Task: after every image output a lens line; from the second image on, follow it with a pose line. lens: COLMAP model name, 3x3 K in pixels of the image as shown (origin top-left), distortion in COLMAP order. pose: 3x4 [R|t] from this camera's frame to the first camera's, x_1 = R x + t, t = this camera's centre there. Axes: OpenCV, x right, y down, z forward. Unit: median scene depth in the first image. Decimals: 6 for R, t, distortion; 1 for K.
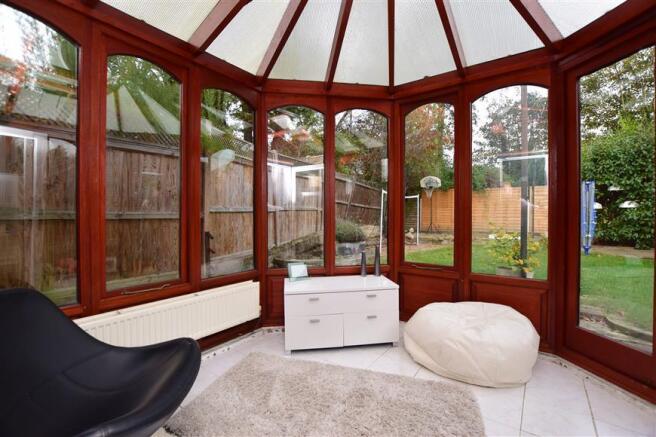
lens RADIAL K [[297.4, 0, 328.4], [0, 297.4, 218.2], [0, 0, 1]] dist [-0.001995, -0.000171]
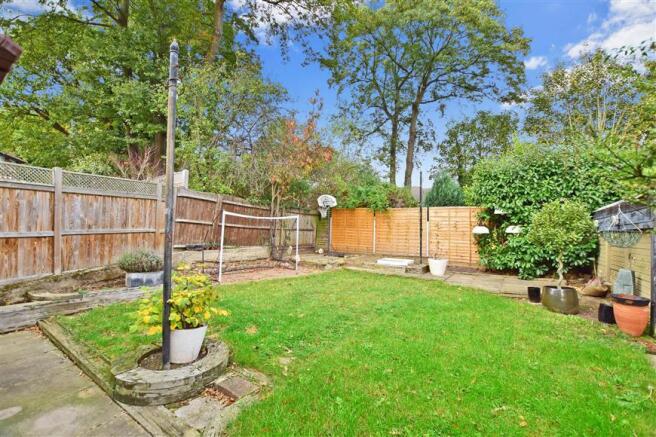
lens RADIAL K [[297.4, 0, 327.3], [0, 297.4, 219.0], [0, 0, 1]] dist [-0.001995, -0.000171]
pose [[0.999822, 0.014738, 0.011780, 0.435539], [-0.014231, 0.999014, -0.042062, -0.032102], [-0.012389, 0.041887, 0.999046, 0.092777]]
